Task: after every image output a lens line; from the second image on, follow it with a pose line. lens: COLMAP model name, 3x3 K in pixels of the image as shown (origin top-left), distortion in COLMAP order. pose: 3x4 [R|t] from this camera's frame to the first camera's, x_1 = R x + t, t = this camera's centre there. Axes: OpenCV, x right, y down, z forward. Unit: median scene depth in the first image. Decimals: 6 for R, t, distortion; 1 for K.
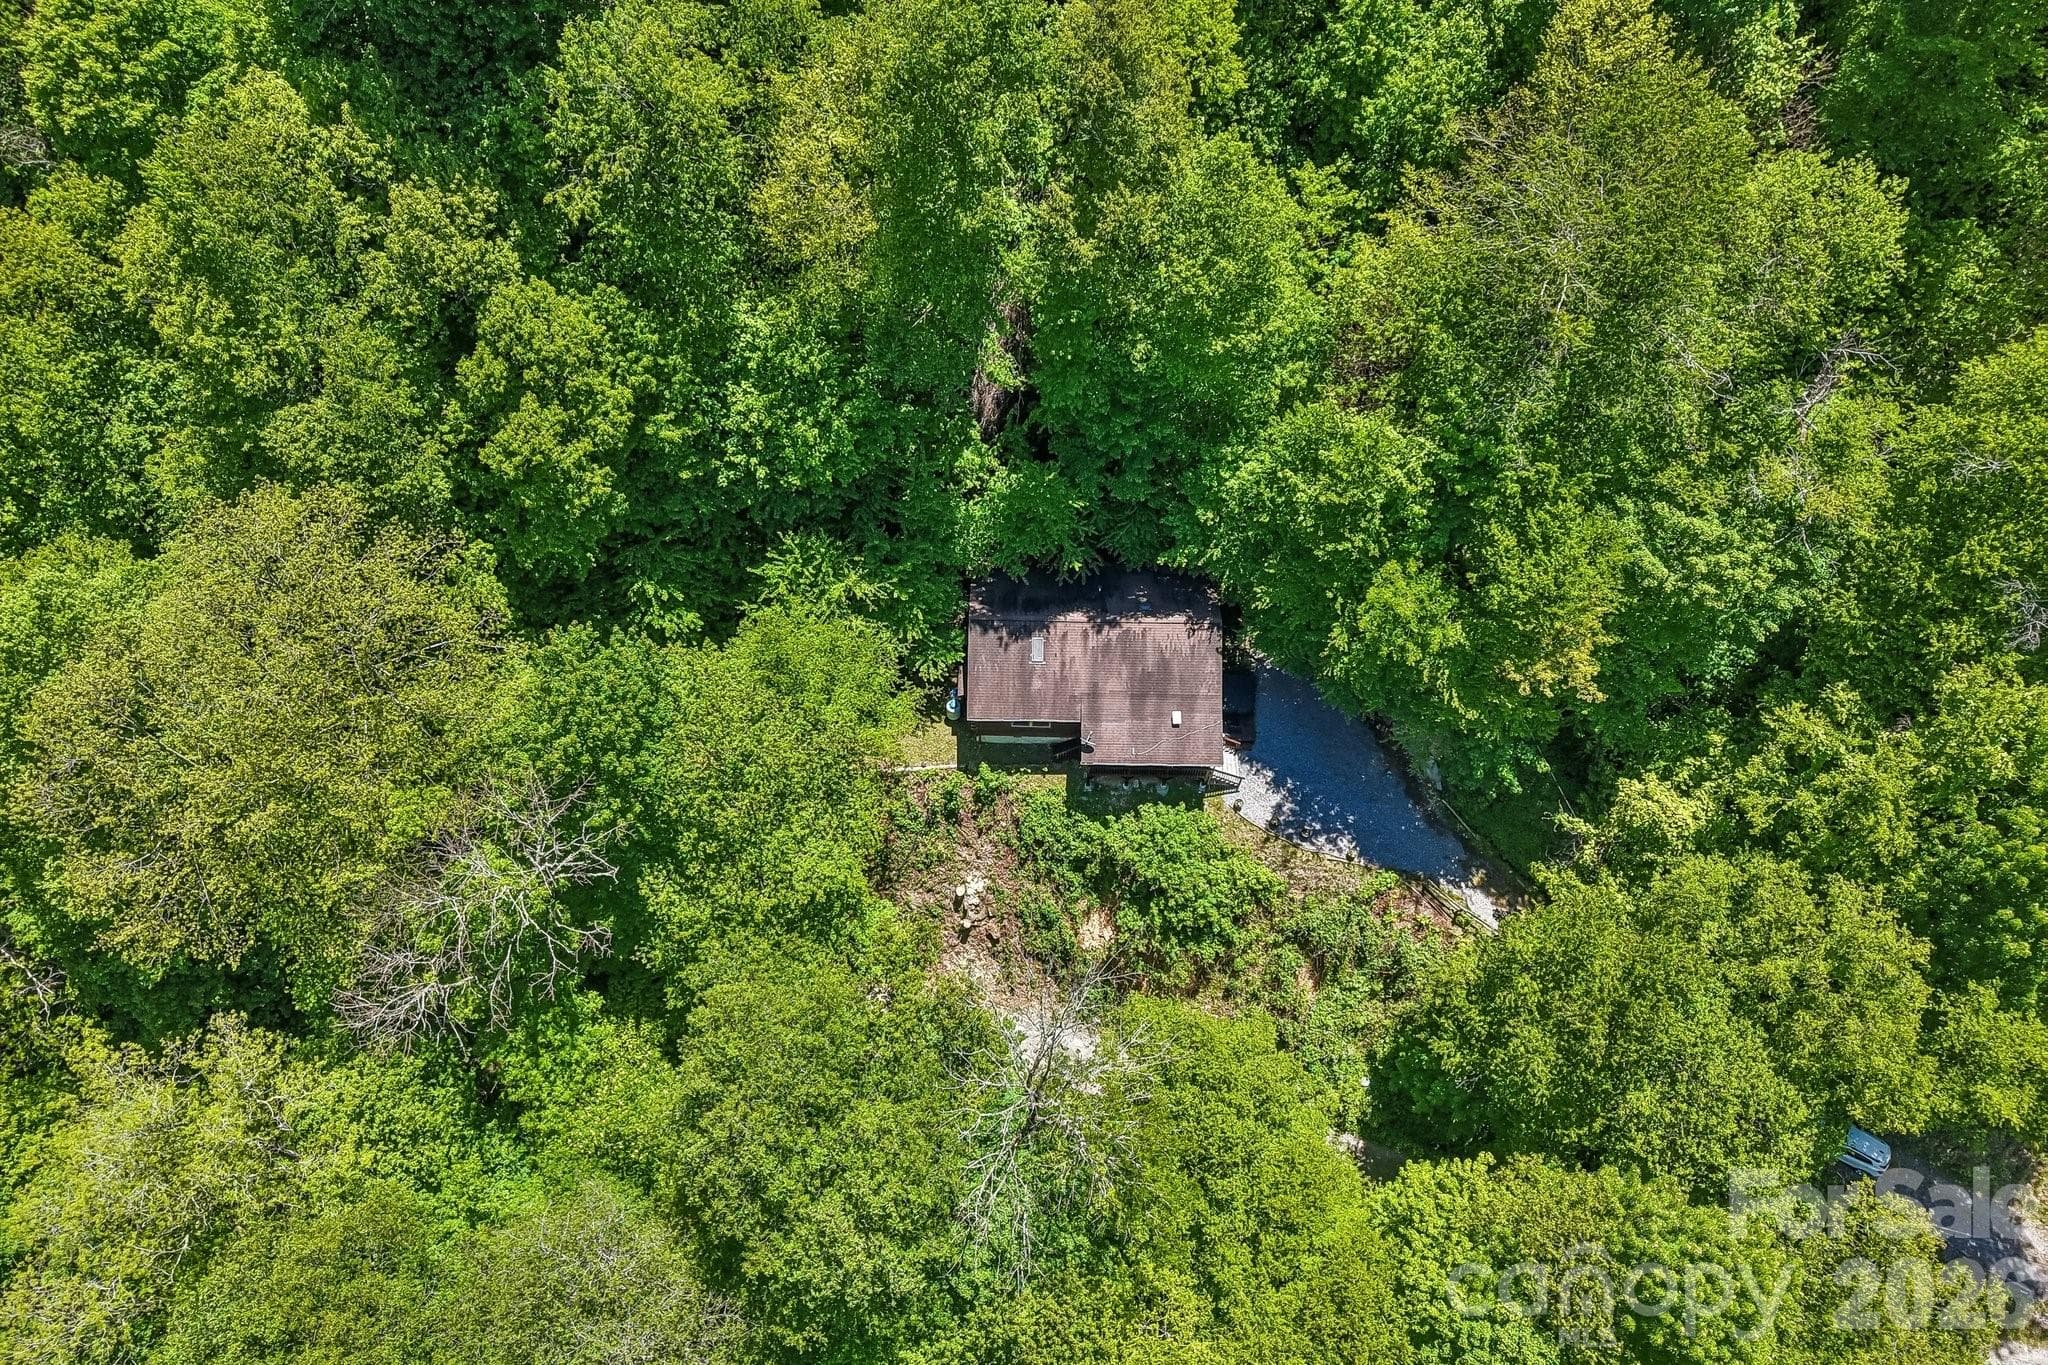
lens RADIAL K [[1364.4, 0, 1019.9], [0, 1364.4, 701.8], [0, 0, 1]] dist [0.012253, -0.005615]
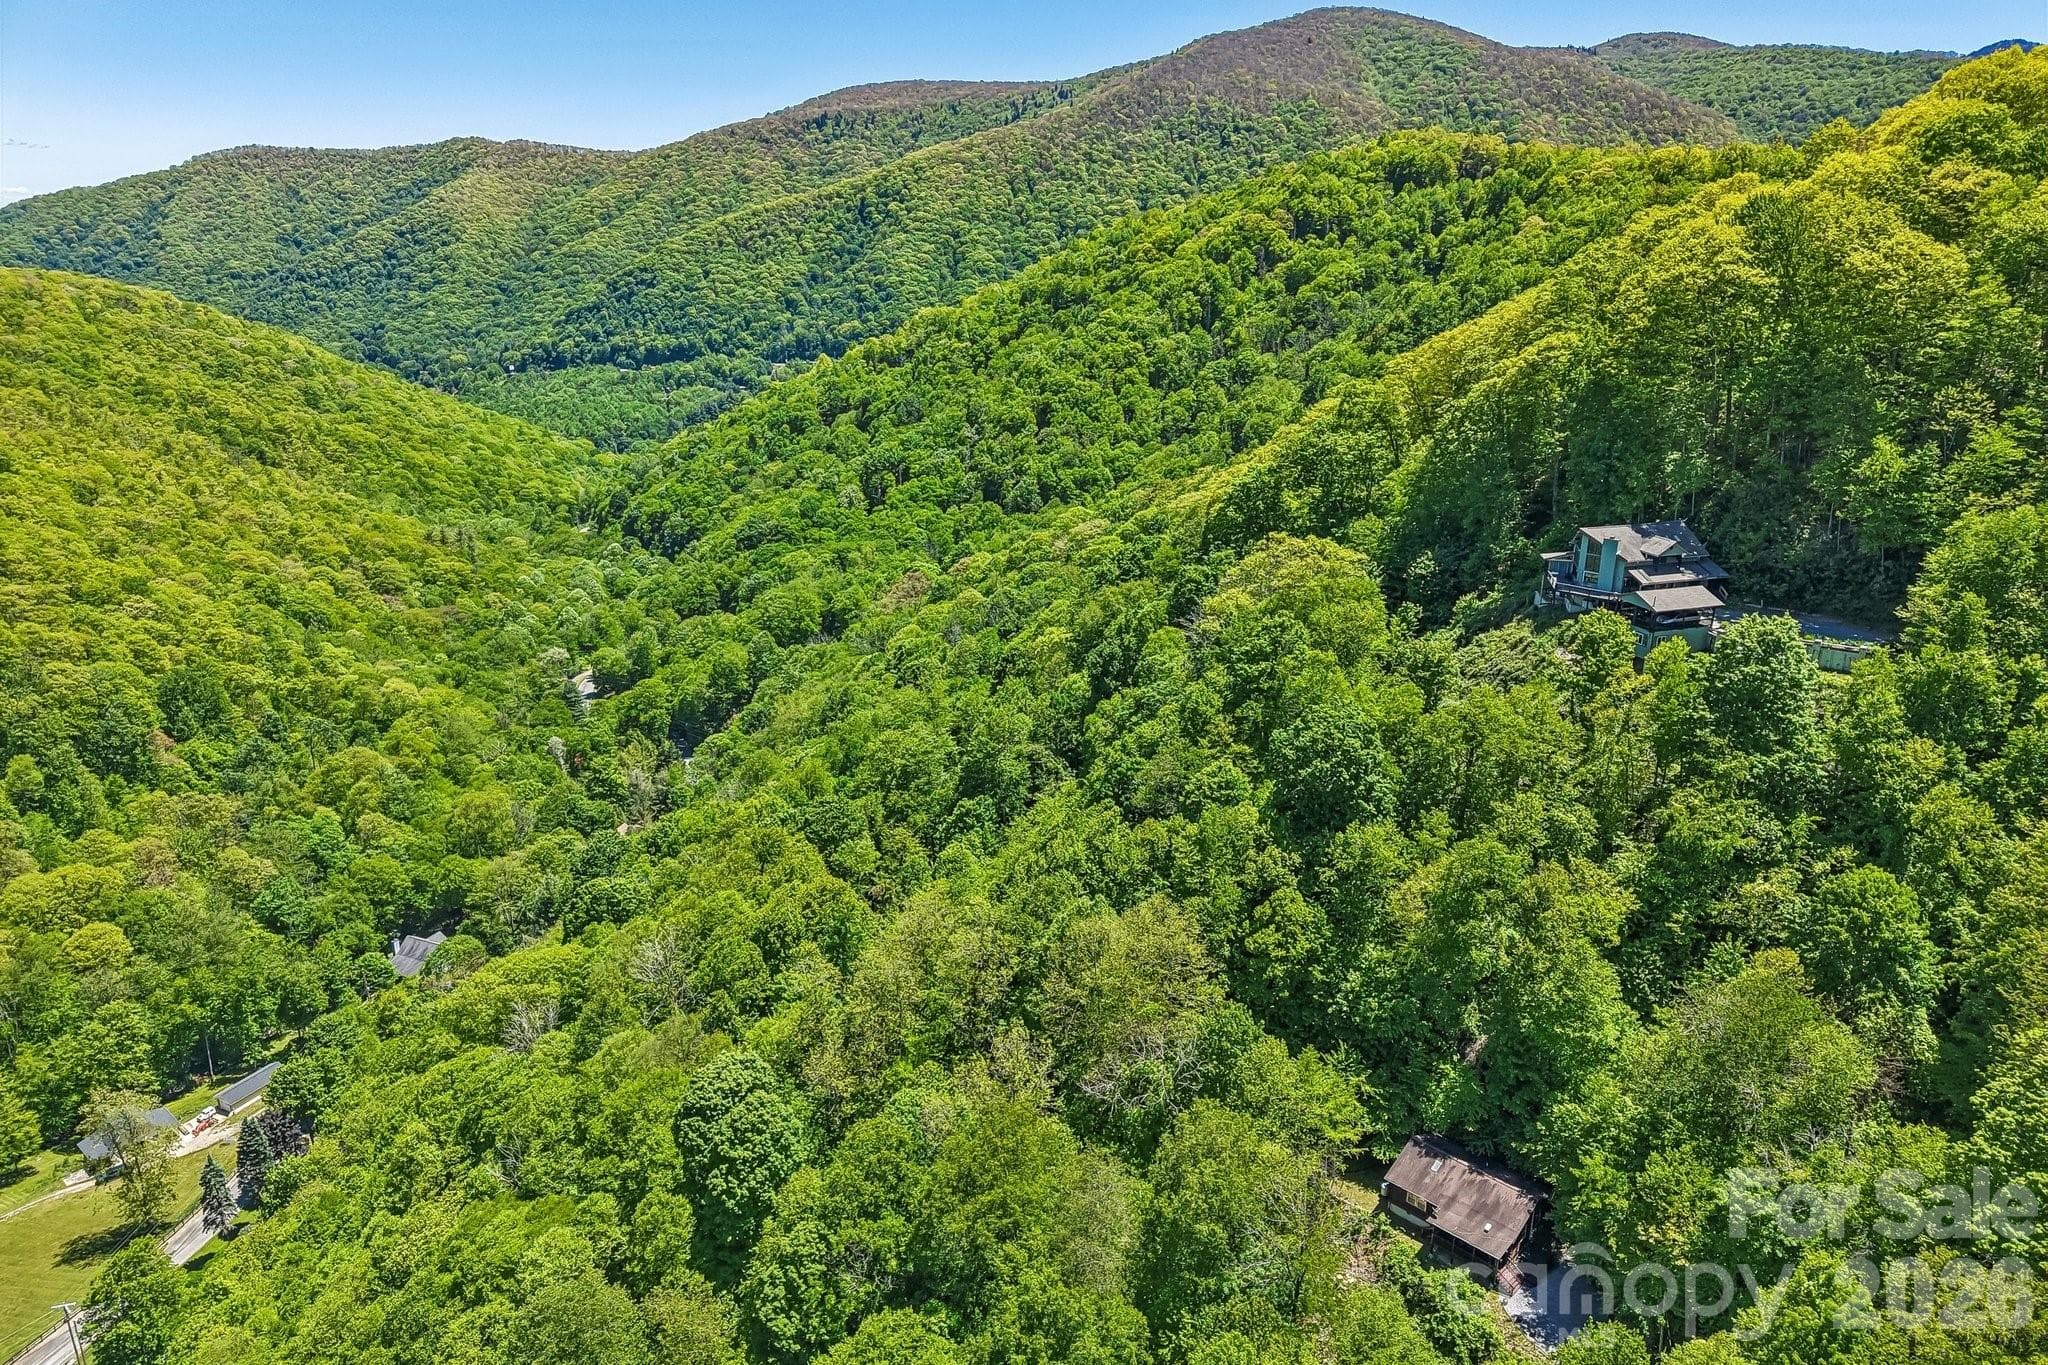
lens RADIAL K [[1364.4, 0, 1006.4], [0, 1364.4, 690.2], [0, 0, 1]] dist [0.012253, -0.005615]
pose [[0.713602, 0.216010, -0.666418, 0.805629], [-0.611419, 0.656391, -0.441949, 0.830633], [0.341965, 0.722835, 0.600474, -0.931381]]
